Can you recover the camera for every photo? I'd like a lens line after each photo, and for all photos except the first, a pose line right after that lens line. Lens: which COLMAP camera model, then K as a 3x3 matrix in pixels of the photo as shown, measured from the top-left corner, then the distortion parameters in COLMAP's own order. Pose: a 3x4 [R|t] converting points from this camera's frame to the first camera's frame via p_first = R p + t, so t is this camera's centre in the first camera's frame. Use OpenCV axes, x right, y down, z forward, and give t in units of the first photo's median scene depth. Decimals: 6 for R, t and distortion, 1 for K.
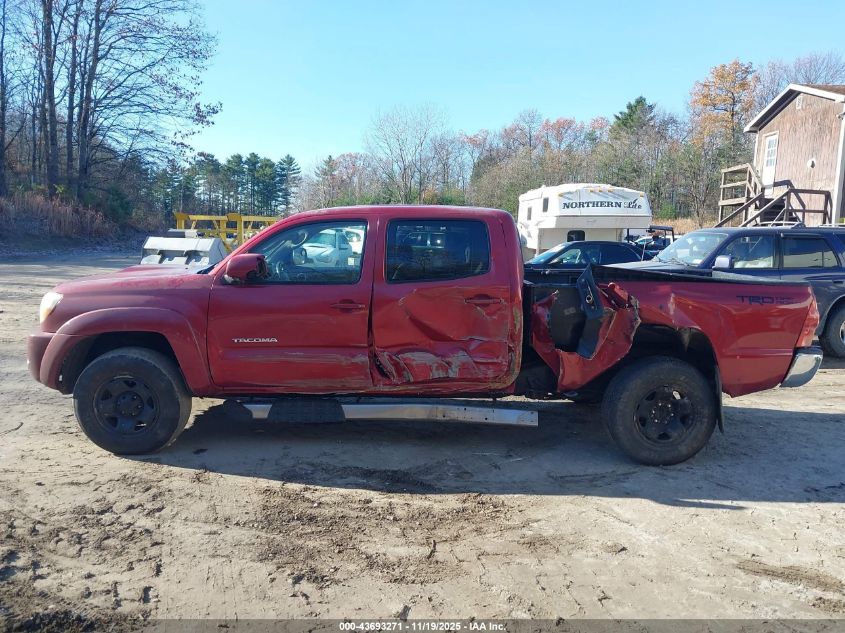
lens RADIAL K [[670.5, 0, 417.7], [0, 670.5, 316.1], [0, 0, 1]] dist [0.012253, -0.000656]
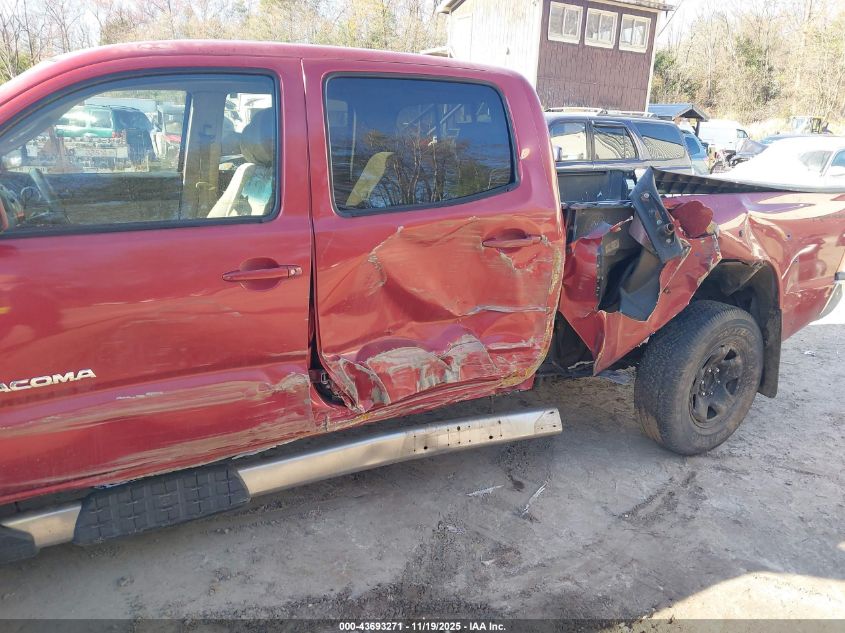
lens RADIAL K [[670.5, 0, 429.2], [0, 670.5, 315.0], [0, 0, 1]] dist [0.012253, -0.000656]
pose [[0.867422, -0.122915, 0.482153, -0.223435], [0.042484, 0.983765, 0.174360, -0.060280], [-0.495757, -0.130760, 0.858561, 0.546732]]
